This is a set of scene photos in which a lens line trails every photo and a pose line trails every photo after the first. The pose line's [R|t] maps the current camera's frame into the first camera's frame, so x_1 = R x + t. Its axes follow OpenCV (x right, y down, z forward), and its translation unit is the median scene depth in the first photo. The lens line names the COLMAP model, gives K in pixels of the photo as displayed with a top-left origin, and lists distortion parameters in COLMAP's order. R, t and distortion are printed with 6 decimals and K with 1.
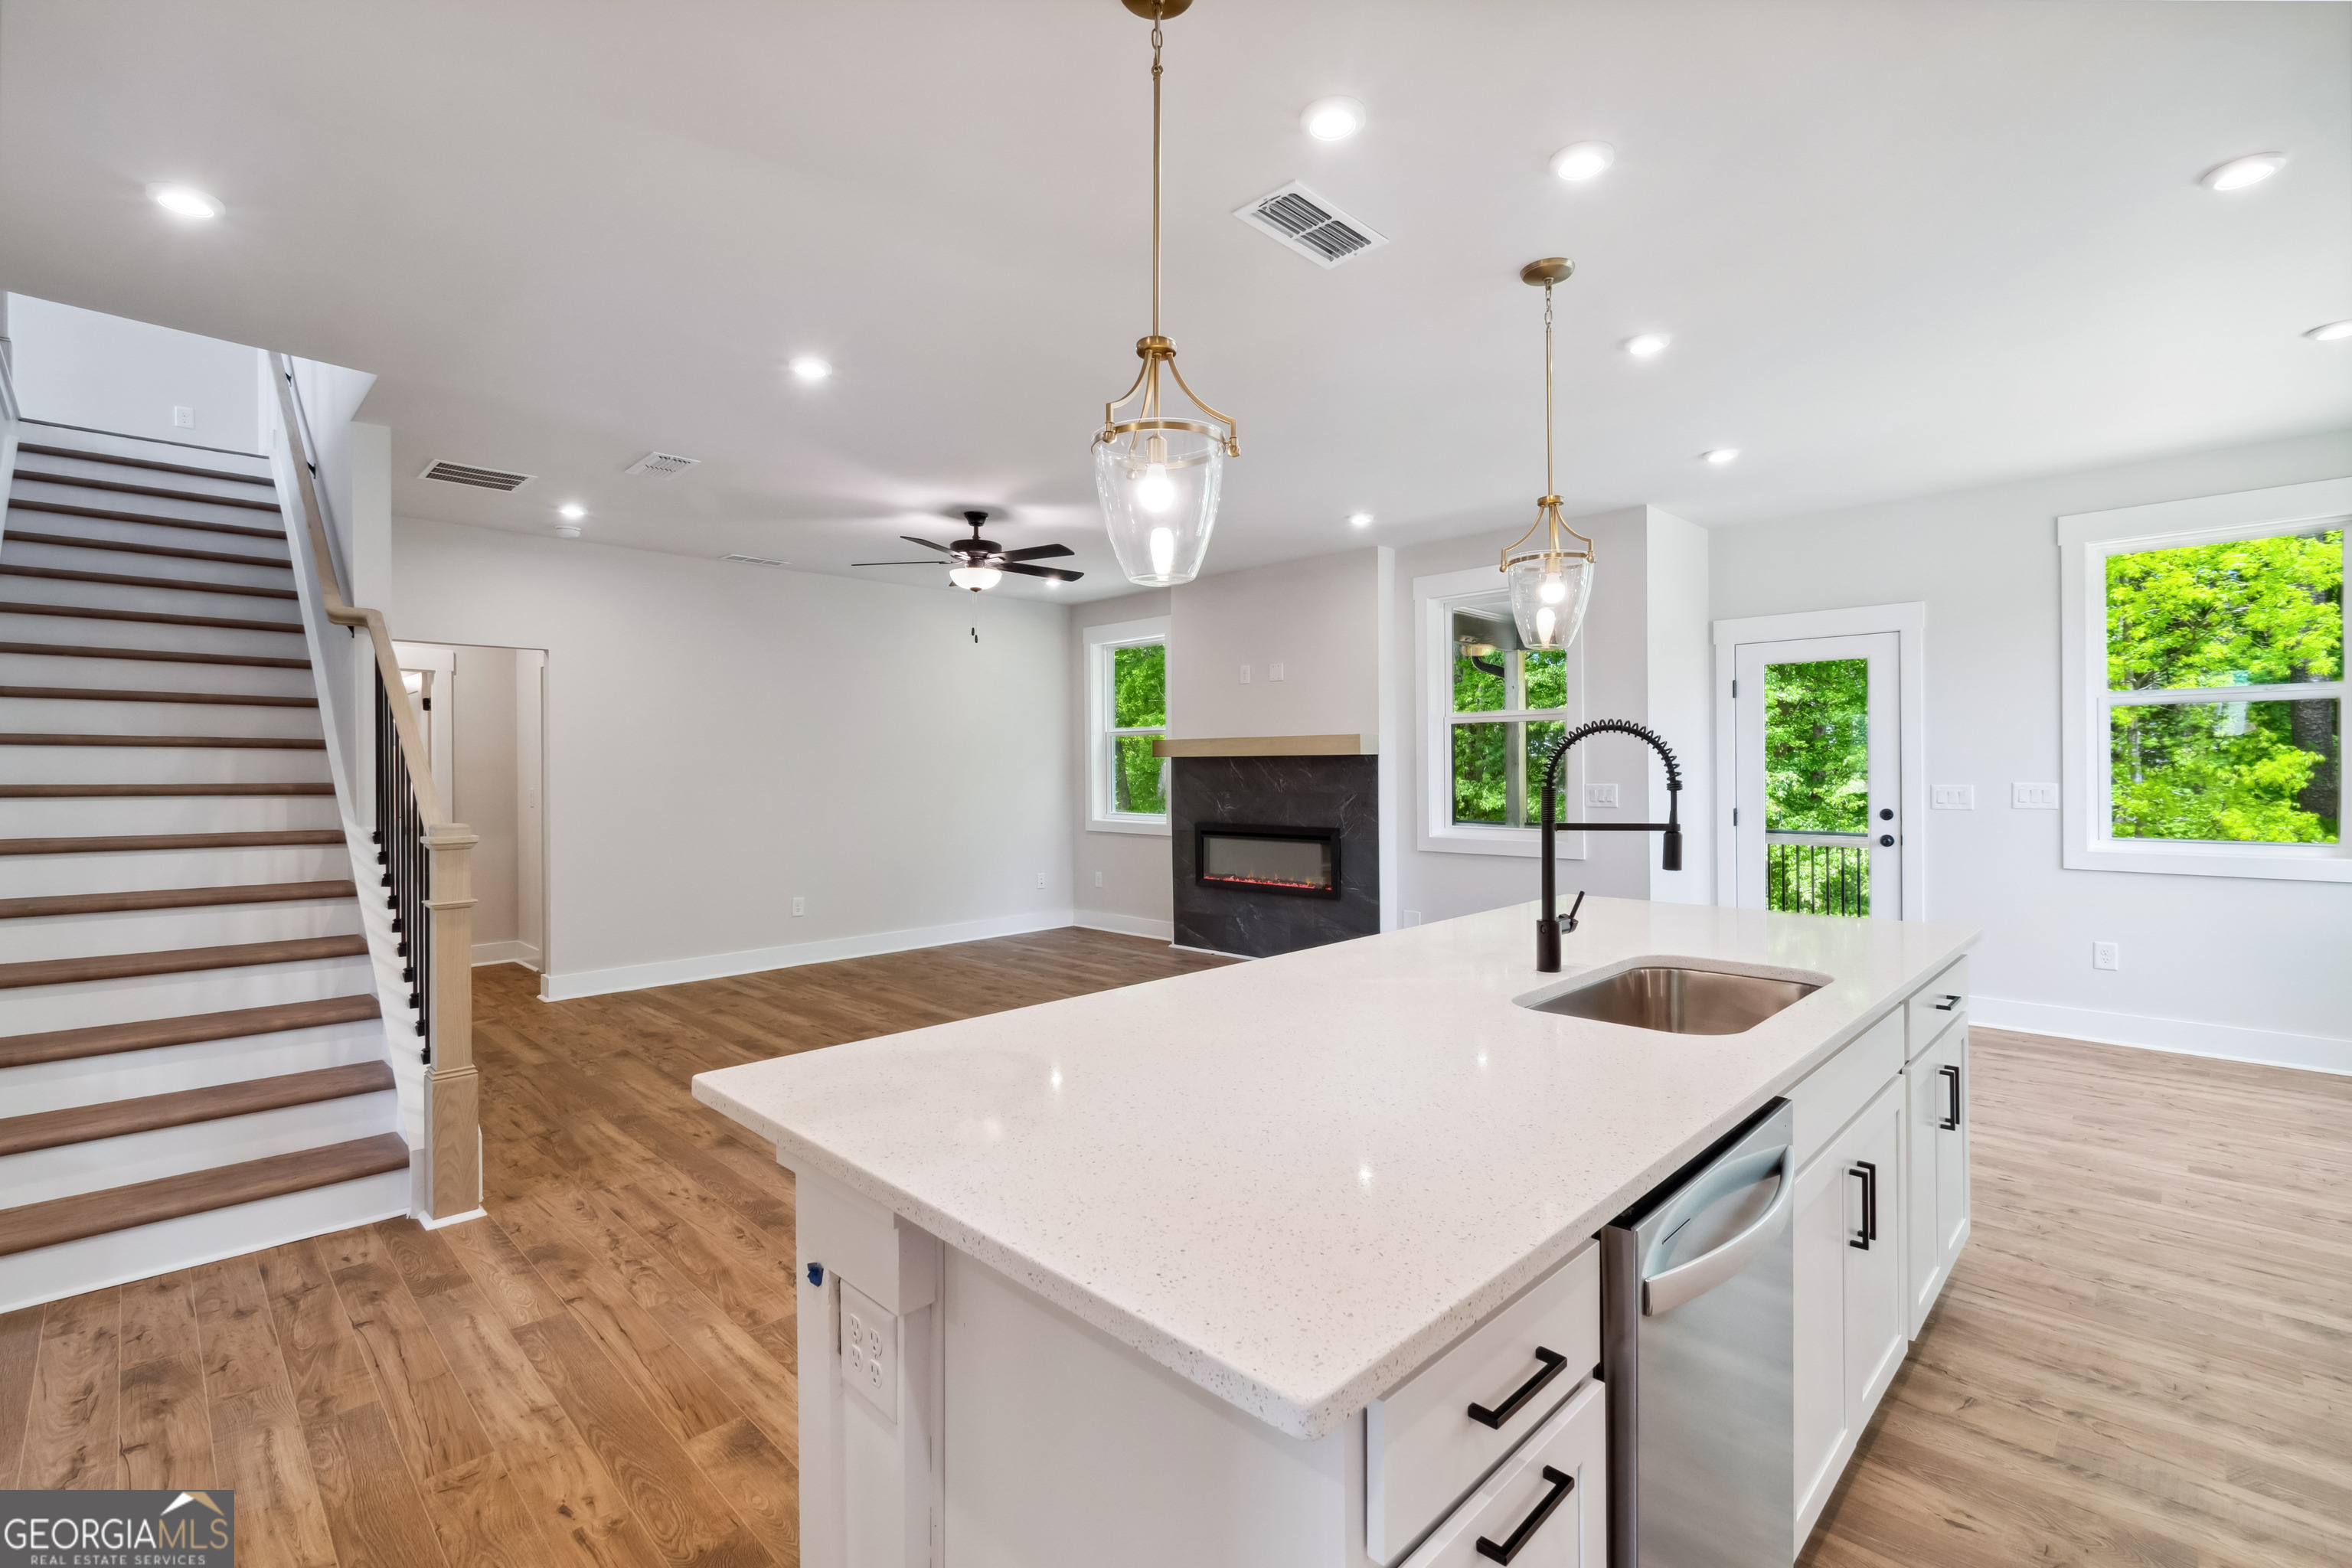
lens RADIAL K [[1025.1, 0, 1167.2], [0, 1025.1, 769.1], [0, 0, 1]] dist [-0.000018, -0.000303]
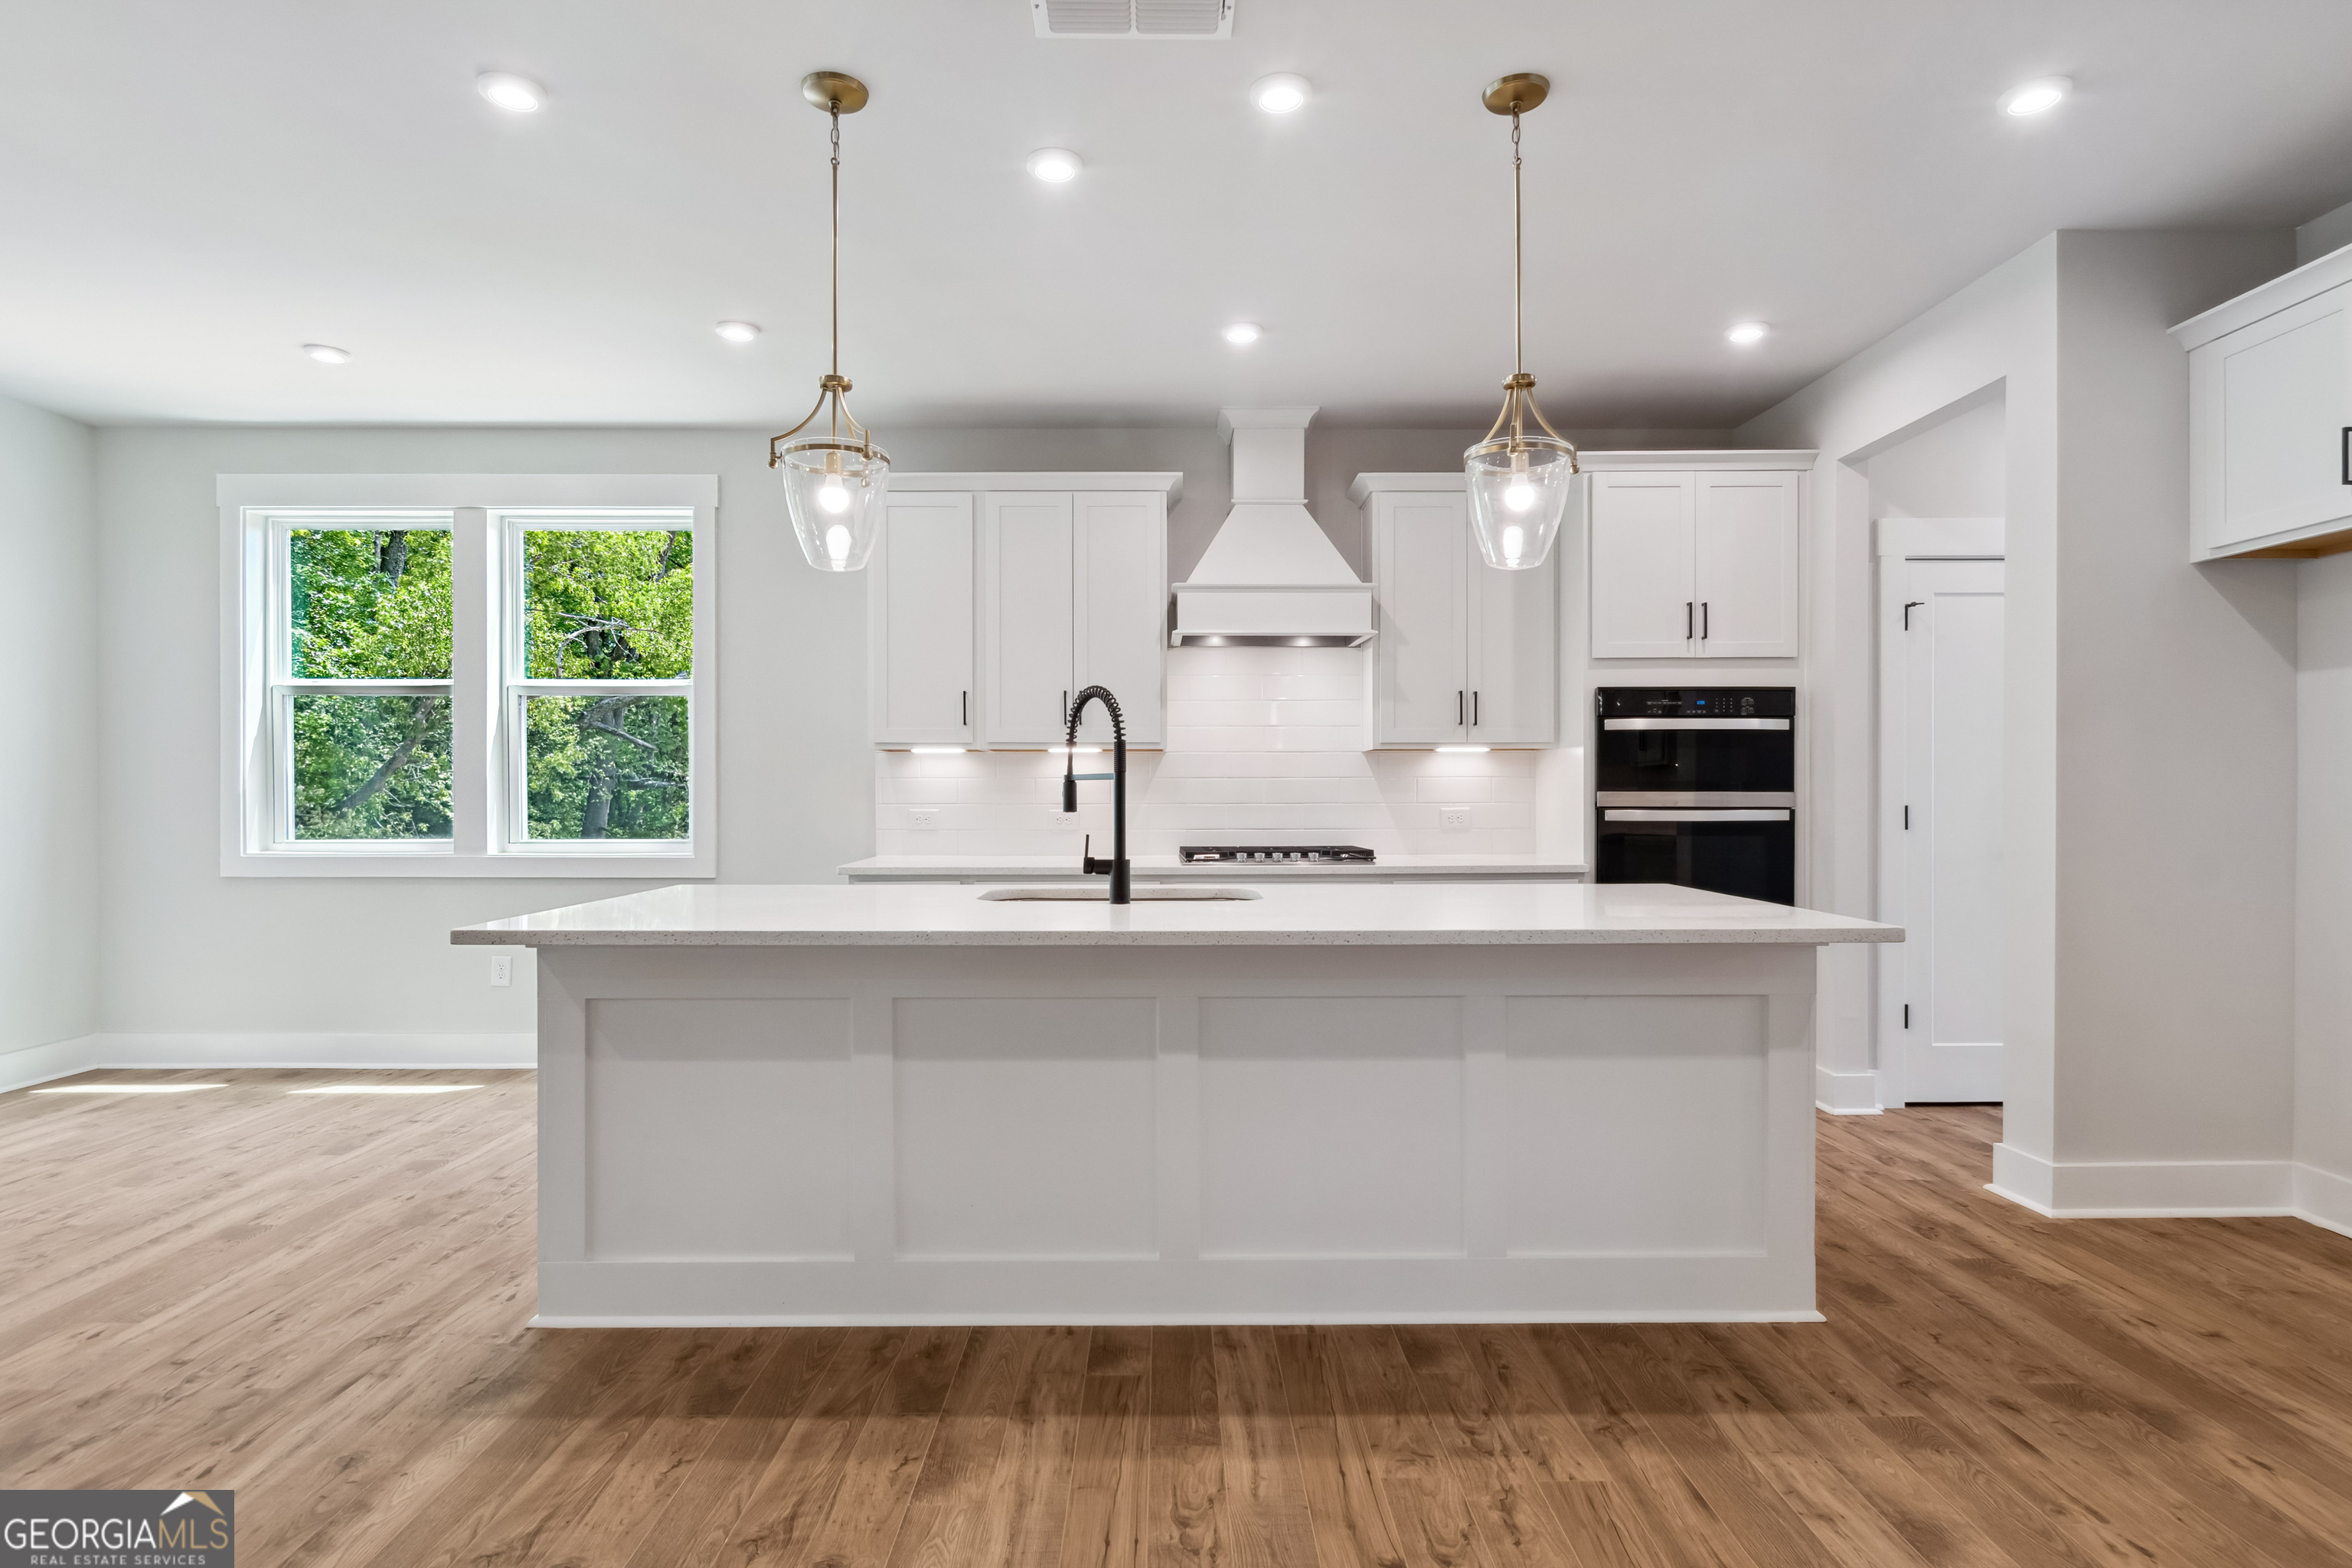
lens RADIAL K [[1195.9, 0, 1166.5], [0, 1195.9, 782.8], [0, 0, 1]] dist [-0.002216, 0.000561]
pose [[-0.709955, 0.013901, 0.704110, -0.390625], [0.009008, 0.999903, -0.010657, 0.049288], [-0.704190, -0.001223, -0.710011, 1.235424]]
